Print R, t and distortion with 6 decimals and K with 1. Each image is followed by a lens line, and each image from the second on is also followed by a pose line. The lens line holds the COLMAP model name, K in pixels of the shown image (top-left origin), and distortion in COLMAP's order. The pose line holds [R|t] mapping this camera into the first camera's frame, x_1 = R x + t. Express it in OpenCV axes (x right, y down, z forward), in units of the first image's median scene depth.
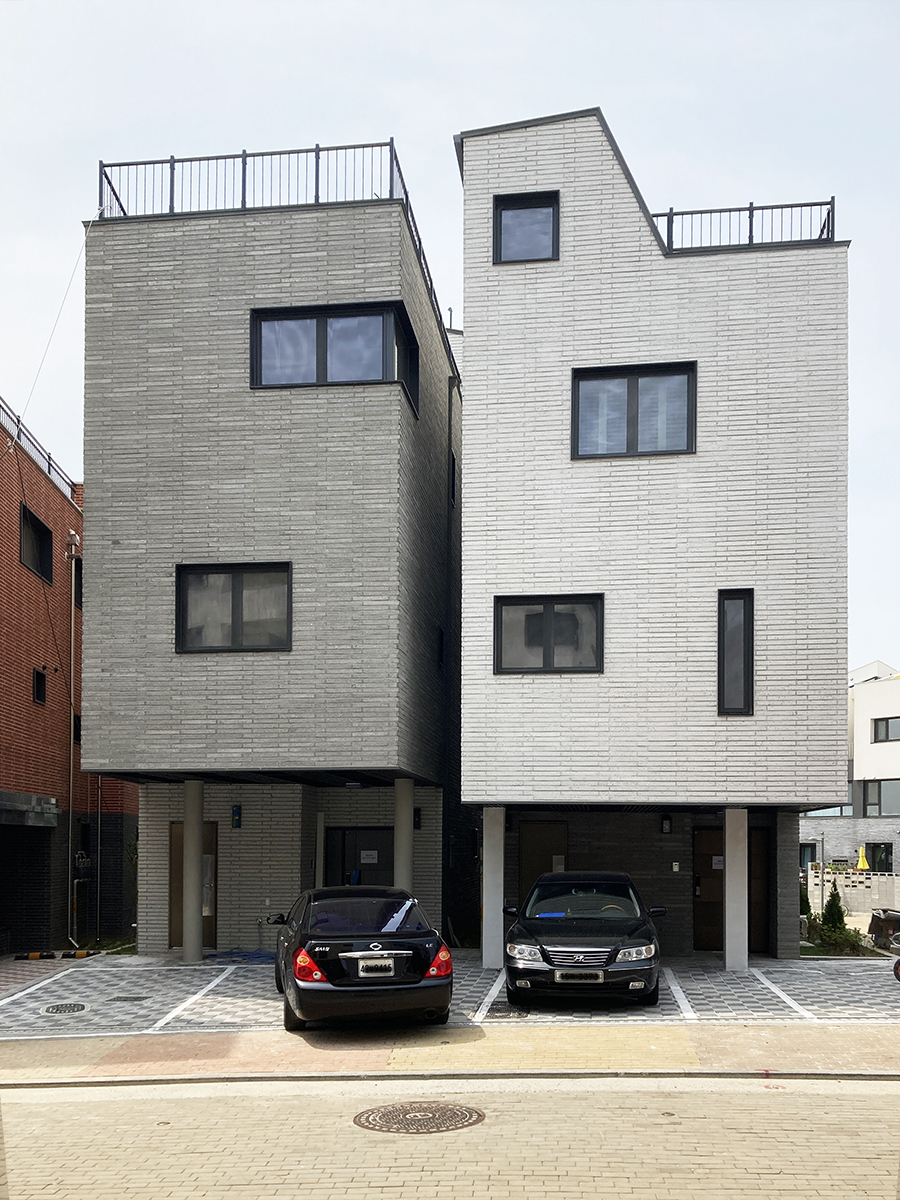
lens RADIAL K [[1056.4, 0, 449.8], [0, 1056.4, 583.7], [0, 0, 1]] dist [0.048739, -0.000180]
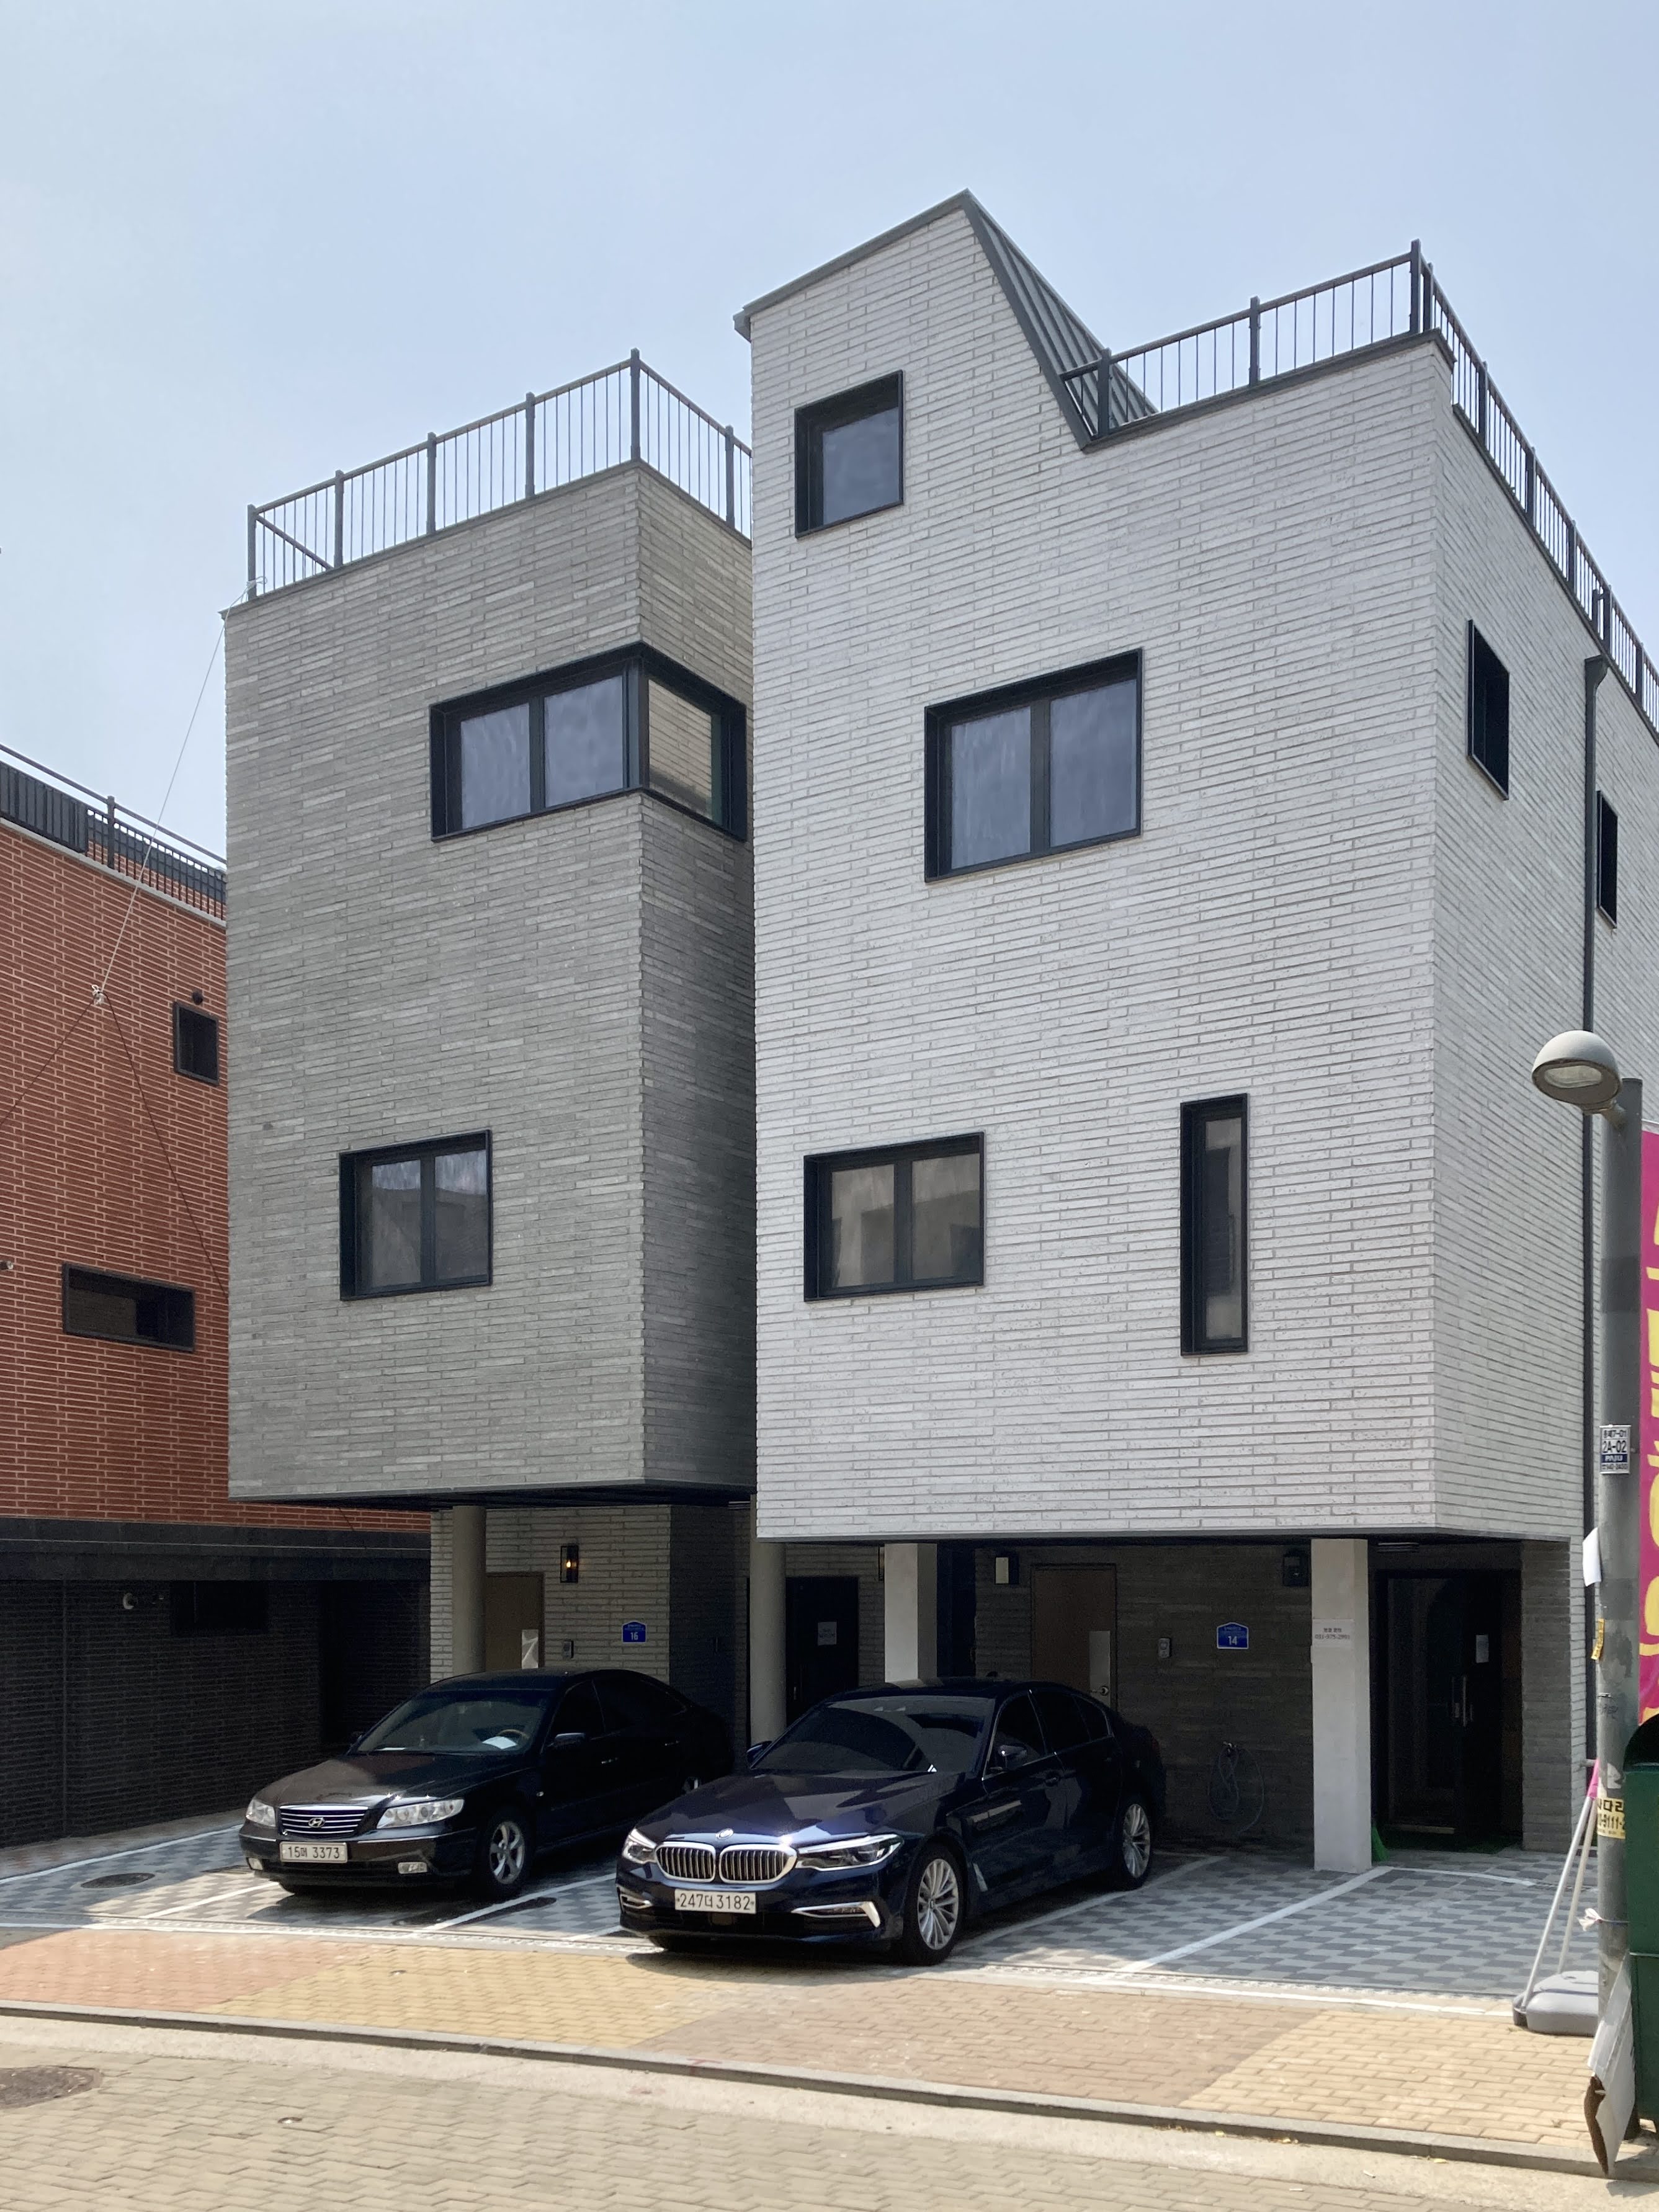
lens RADIAL K [[2029.1, 0, 829.5], [0, 2029.1, 1106.0], [0, 0, 1]] dist [0.055573, -0.010725]
pose [[0.906586, -0.106075, -0.408473, 0.491614], [0.109195, 0.993896, -0.015748, 0.003777], [0.407650, -0.030326, 0.912634, 0.058705]]
